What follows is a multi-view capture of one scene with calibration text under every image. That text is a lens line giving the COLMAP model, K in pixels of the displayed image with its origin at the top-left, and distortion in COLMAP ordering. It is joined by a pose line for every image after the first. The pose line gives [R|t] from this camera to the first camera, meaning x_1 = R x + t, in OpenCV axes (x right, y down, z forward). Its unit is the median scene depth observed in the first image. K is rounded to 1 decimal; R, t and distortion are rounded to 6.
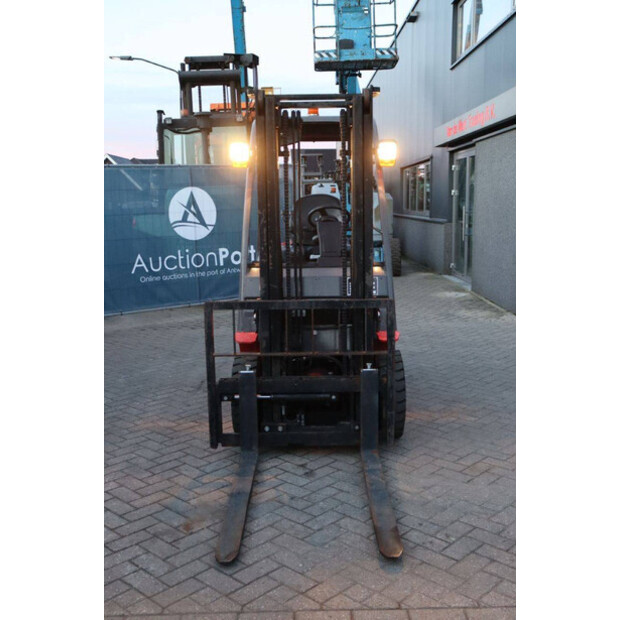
lens RADIAL K [[683.4, 0, 311.7], [0, 683.4, 314.3], [0, 0, 1]] dist [-0.026085, 0.000000]
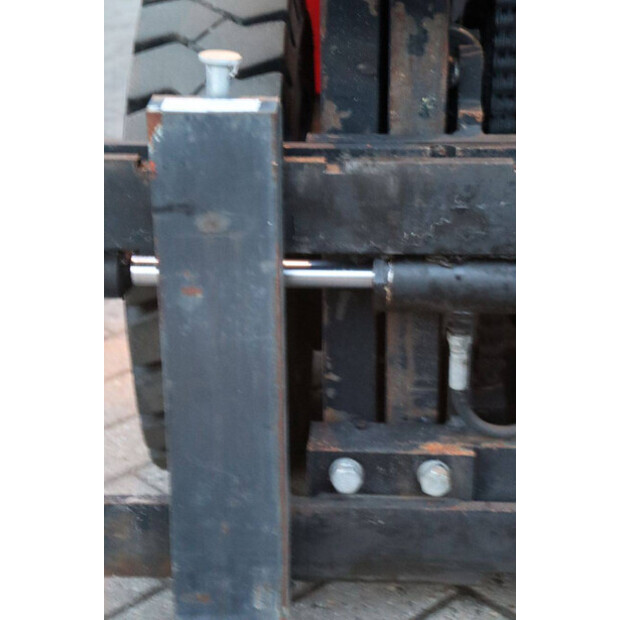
lens RADIAL K [[1432.2, 0, 308.5], [0, 1432.2, 314.9], [0, 0, 1]] dist [0.372879, 0.000000]
pose [[0.998768, 0.025213, -0.042749, -0.062371], [-0.012876, 0.963494, 0.267422, 0.047166], [0.047931, -0.266542, 0.962631, 0.711392]]
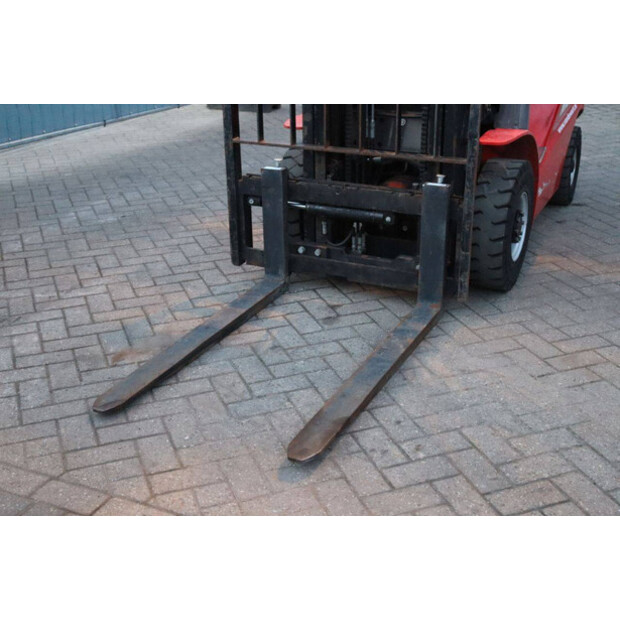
lens RADIAL K [[817.5, 0, 305.4], [0, 817.5, 305.9], [0, 0, 1]] dist [0.010048, 0.000000]
pose [[0.900823, 0.173558, -0.397990, 0.303369], [-0.069431, 0.962418, 0.262546, -0.005062], [0.428600, -0.208874, 0.879019, 0.223582]]
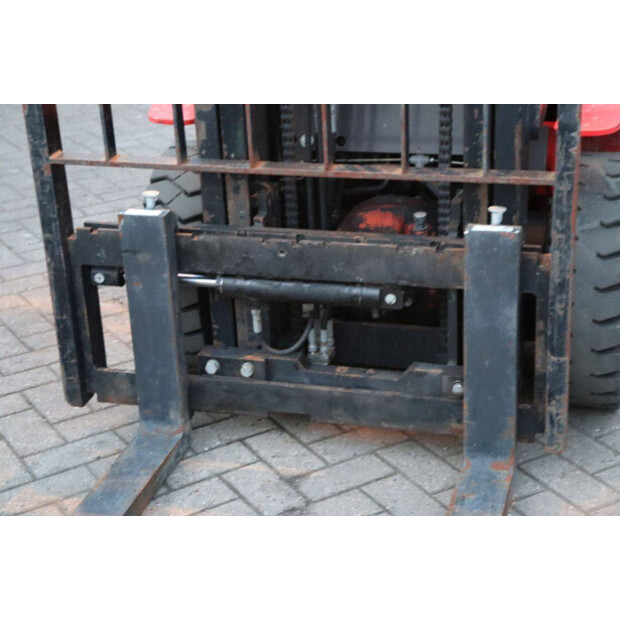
lens RADIAL K [[1240.2, 0, 307.9], [0, 1240.2, 306.4], [0, 0, 1]] dist [0.277585, 0.000000]
pose [[0.964734, 0.079726, -0.250862, 0.150377], [-0.015613, 0.968683, 0.247811, -0.029231], [0.262762, -0.235155, 0.935766, 0.408751]]
